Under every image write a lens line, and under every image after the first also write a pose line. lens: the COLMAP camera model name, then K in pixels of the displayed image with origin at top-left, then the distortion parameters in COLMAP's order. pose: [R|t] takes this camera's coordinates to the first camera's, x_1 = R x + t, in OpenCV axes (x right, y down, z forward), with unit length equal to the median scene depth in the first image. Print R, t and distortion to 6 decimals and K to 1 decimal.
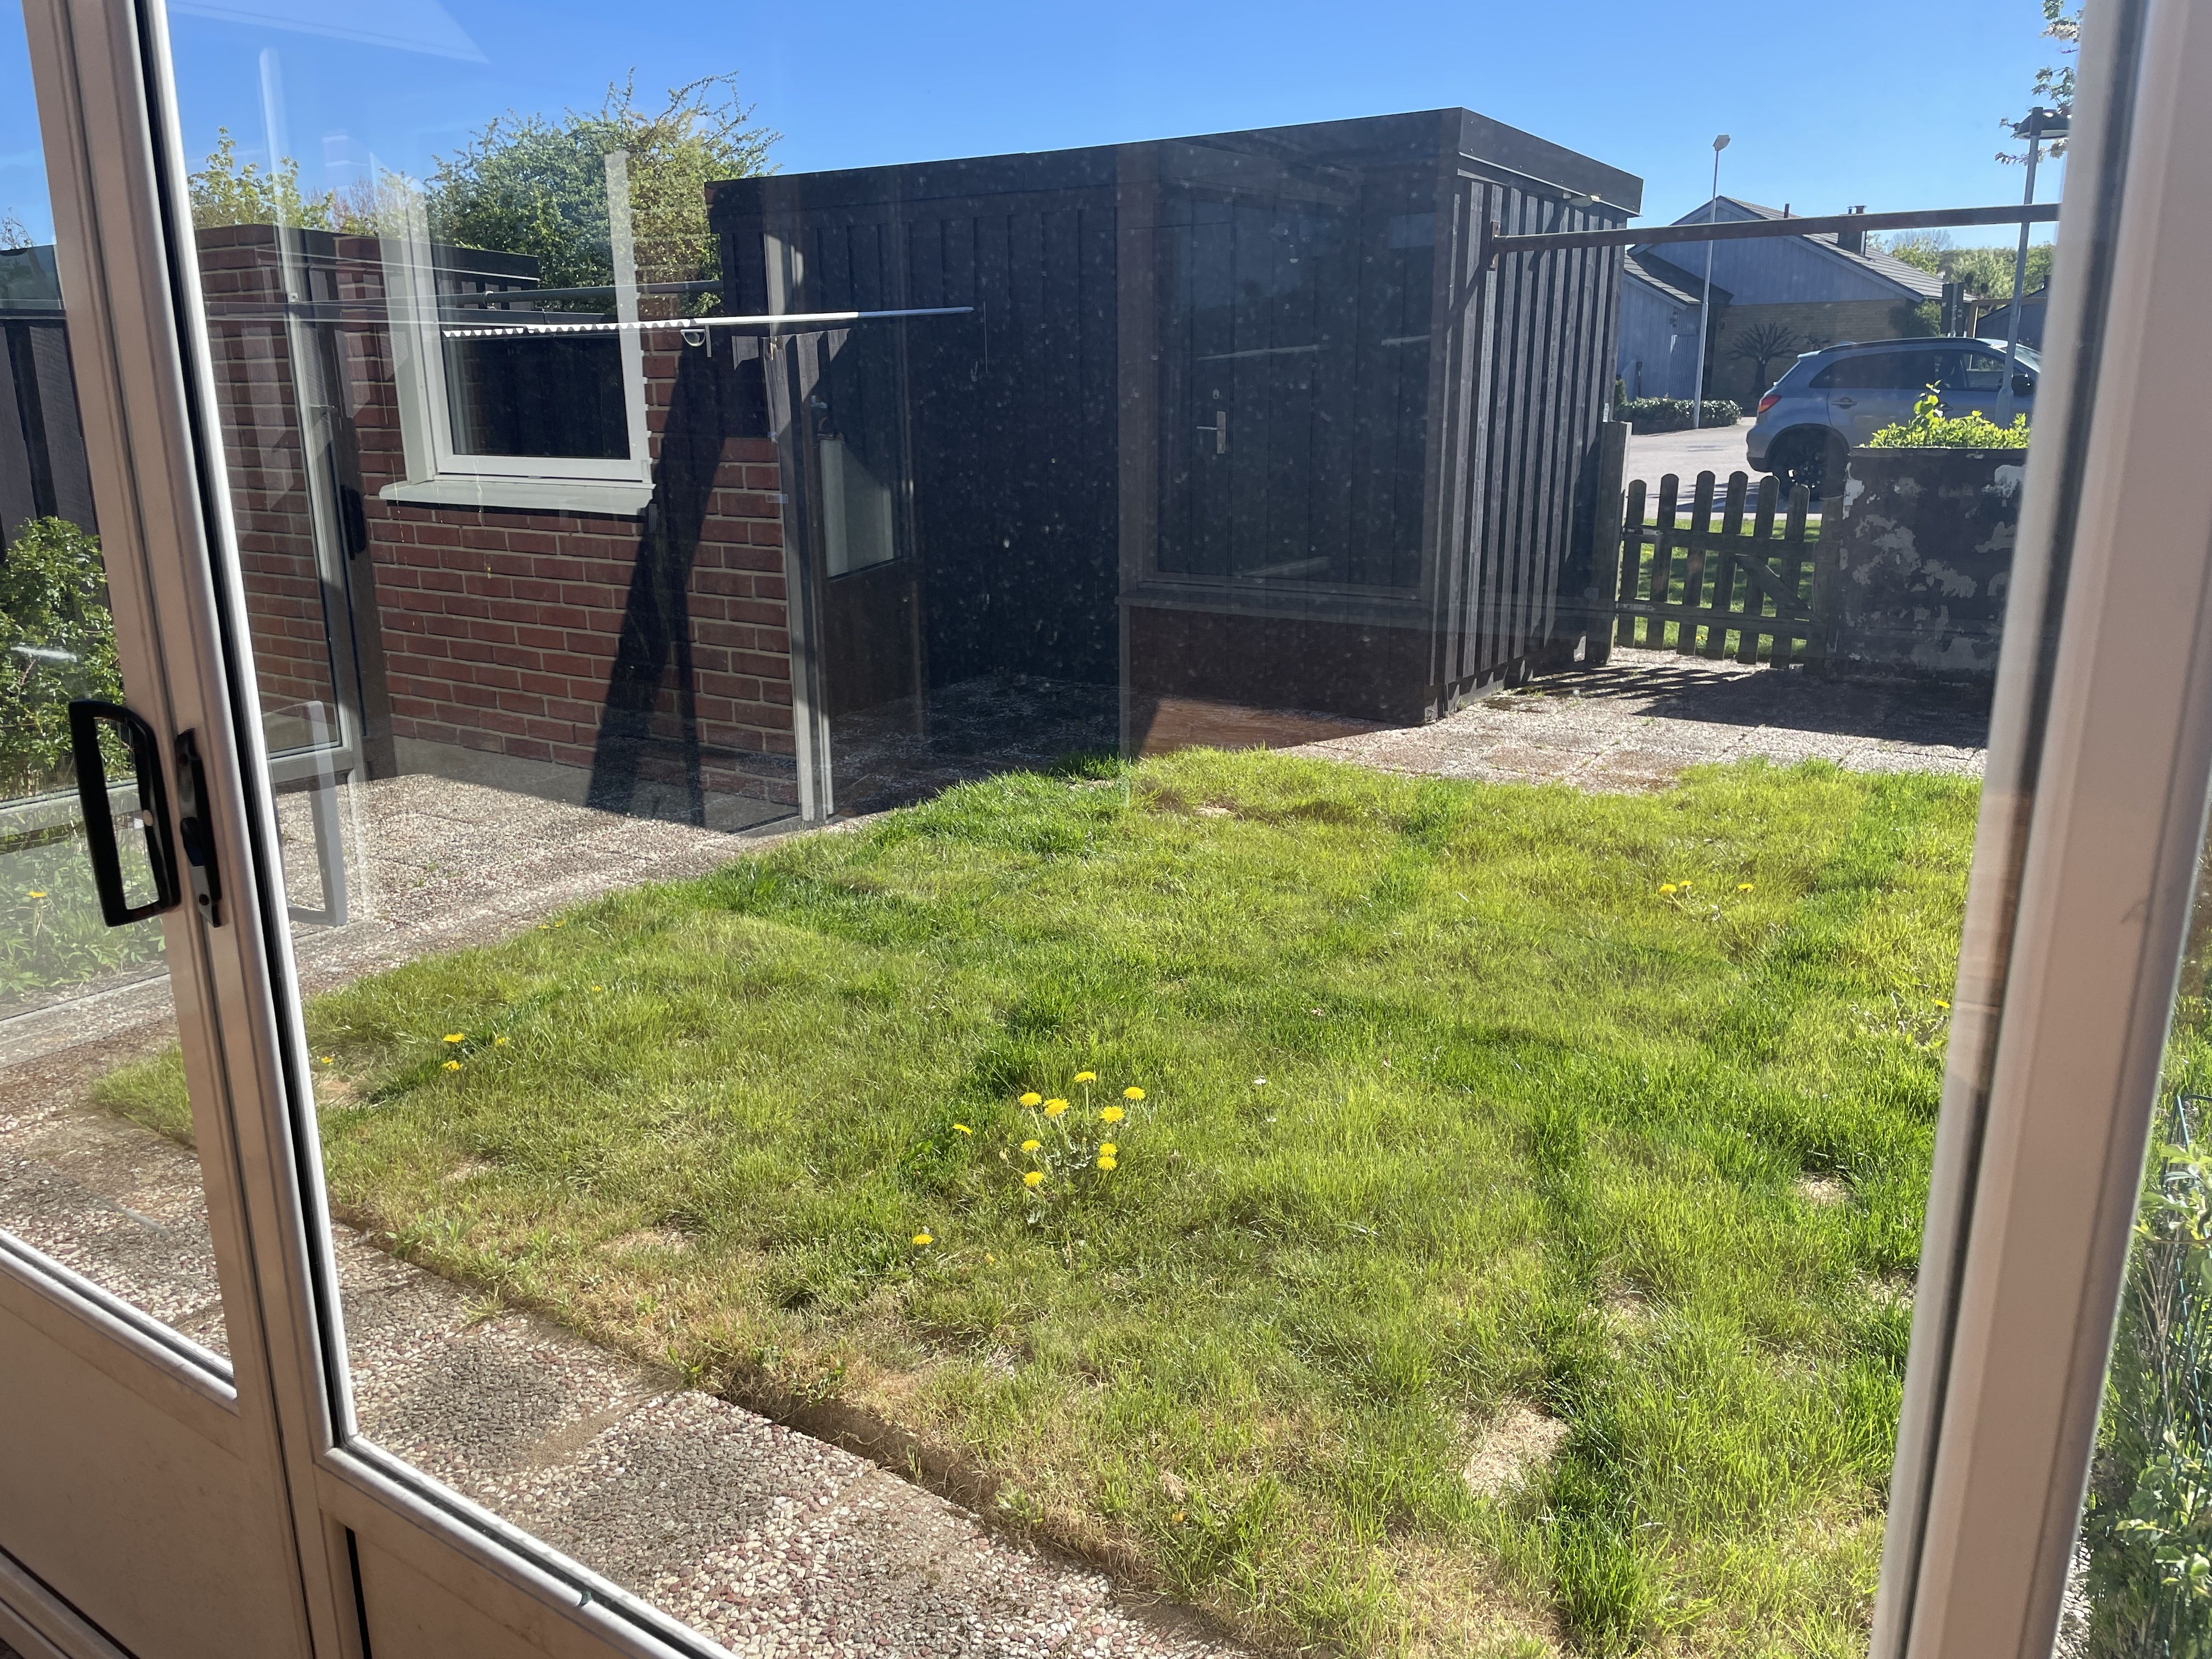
lens RADIAL K [[1645.8, 0, 1110.7], [0, 1645.8, 832.9], [0, 0, 1]] dist [0.104819, -0.141204]
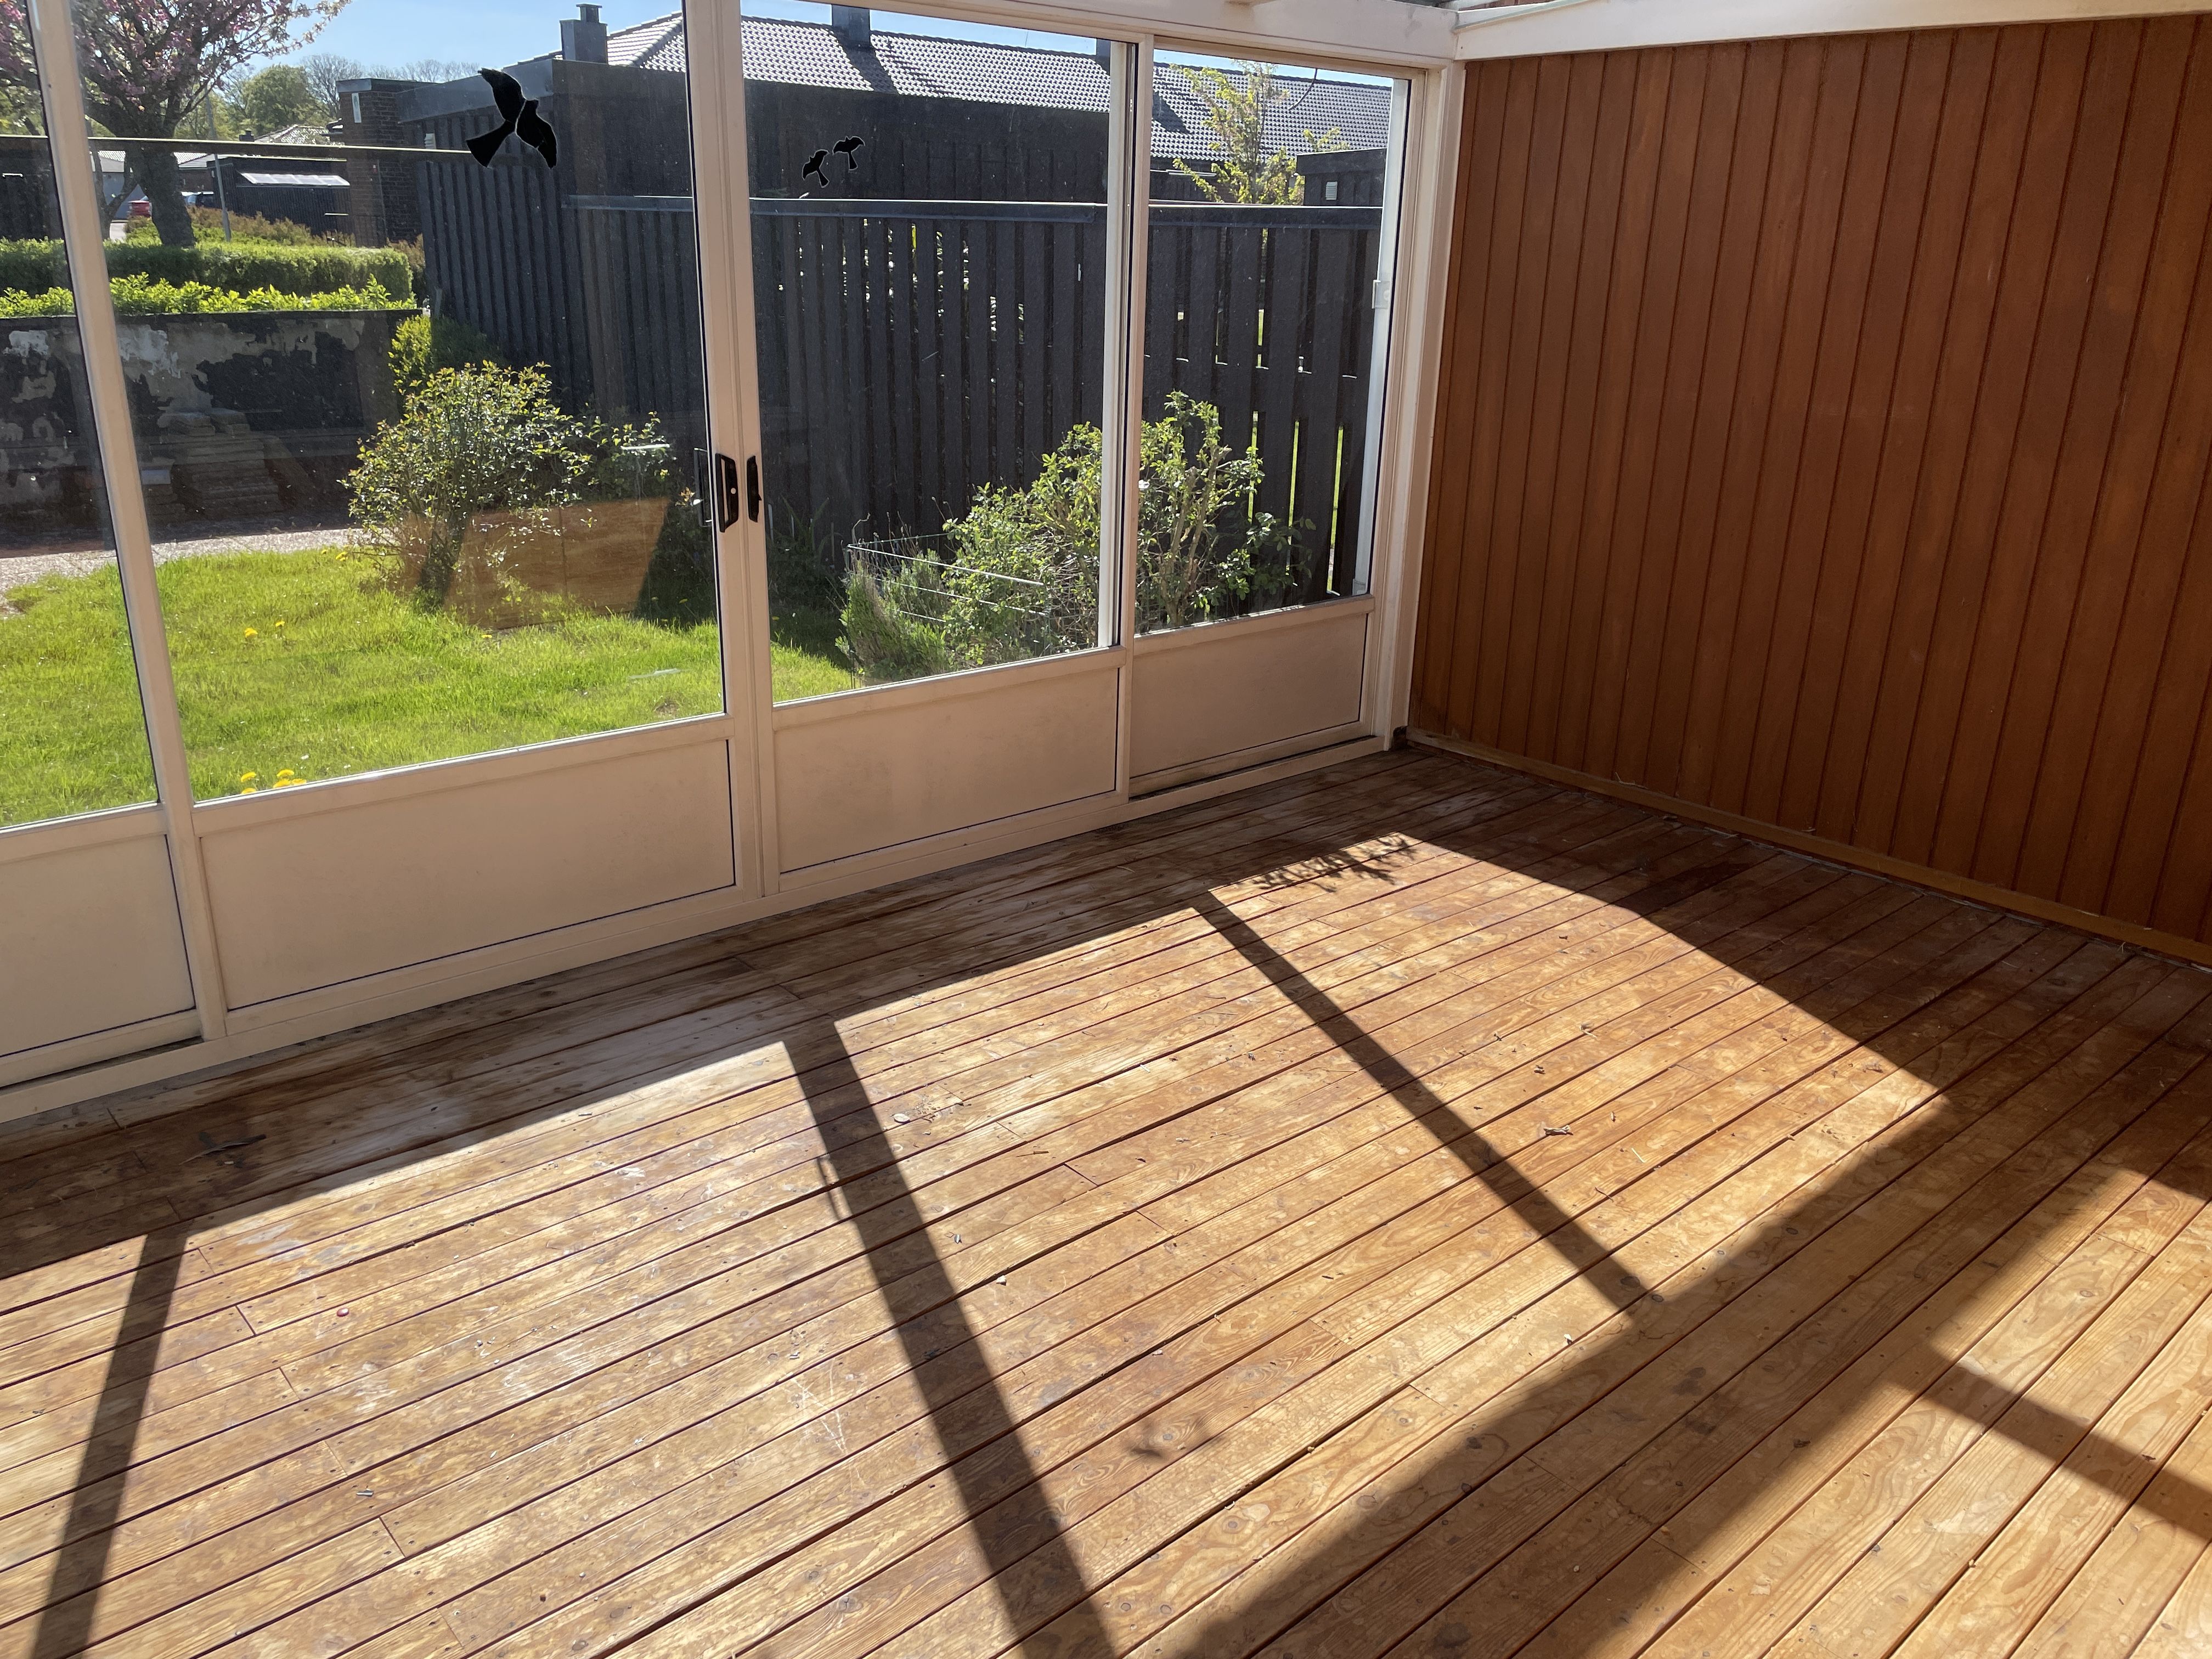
lens RADIAL K [[1660.7, 0, 1149.8], [0, 1660.7, 837.0], [0, 0, 1]] dist [0.104374, -0.138971]
pose [[0.209667, -0.316044, 0.925287, -0.820062], [0.230256, 0.935667, 0.267414, -0.014113], [-0.950275, 0.156985, 0.268949, -0.107261]]
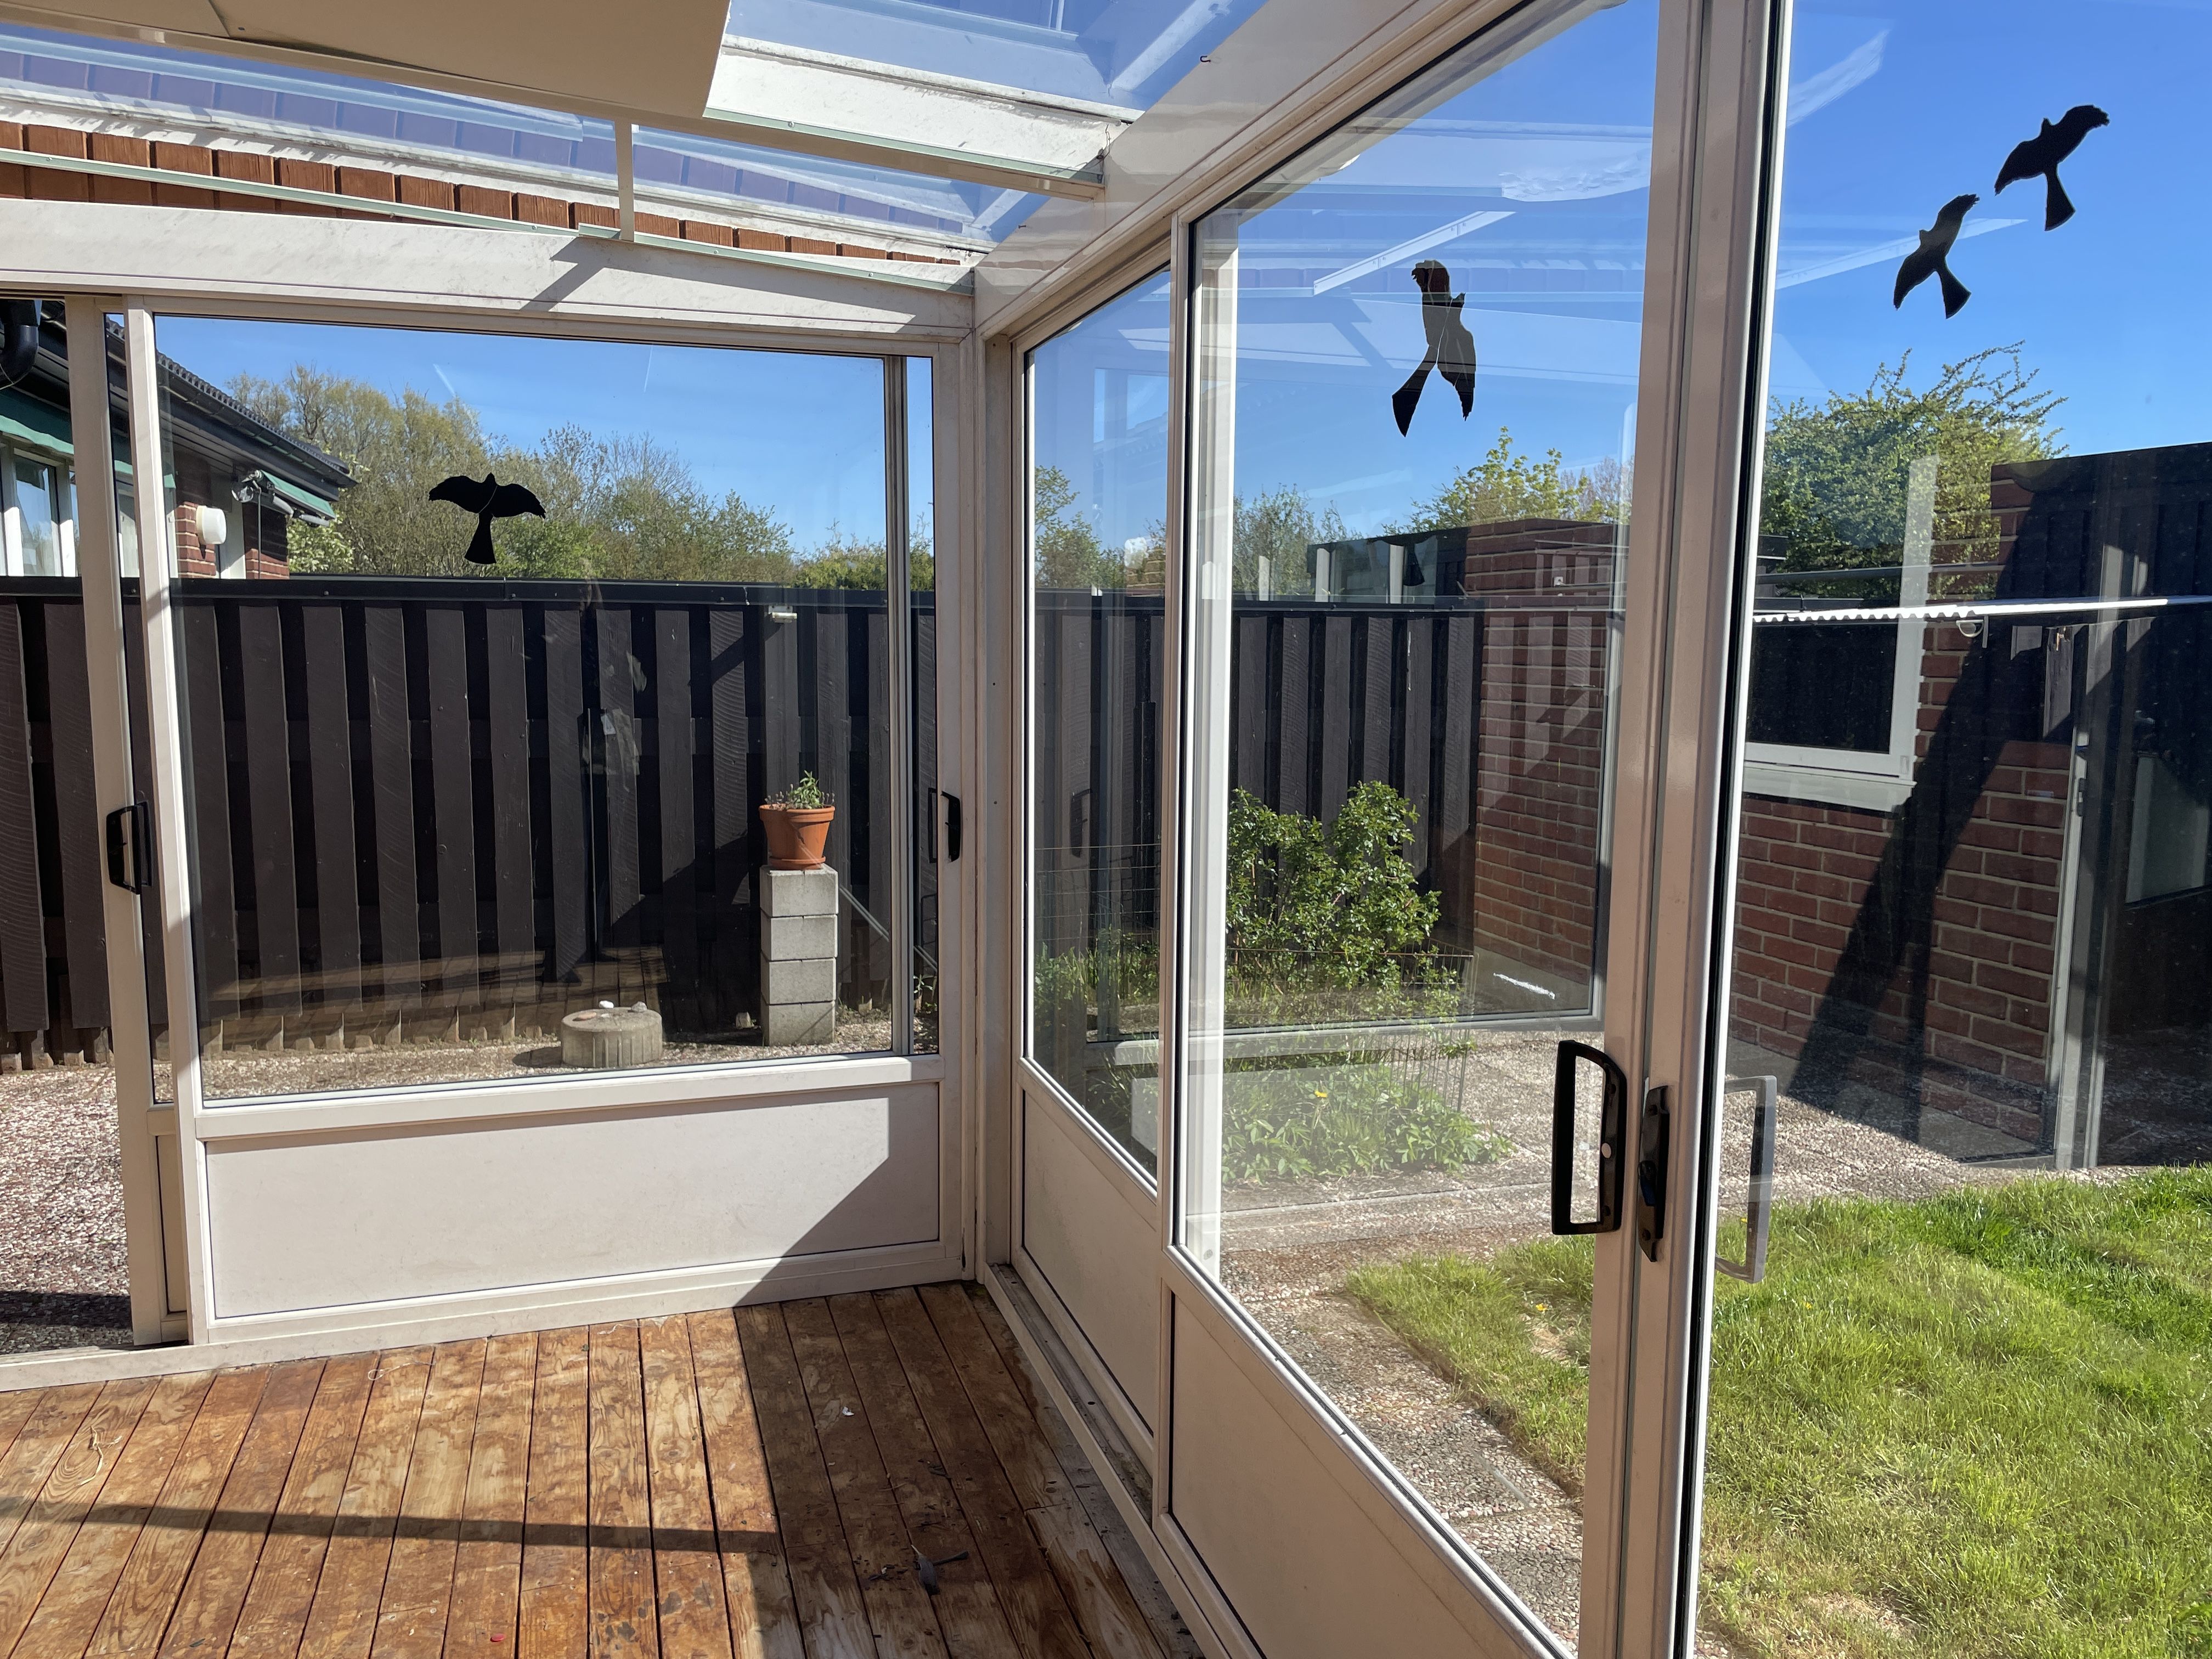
lens RADIAL K [[1660.7, 0, 1149.8], [0, 1660.7, 837.0], [0, 0, 1]] dist [0.104374, -0.138971]
pose [[0.792343, 0.087385, -0.603785, -0.035178], [-0.174756, 0.980726, -0.087392, -0.016104], [0.584510, 0.174760, 0.792342, -0.034634]]
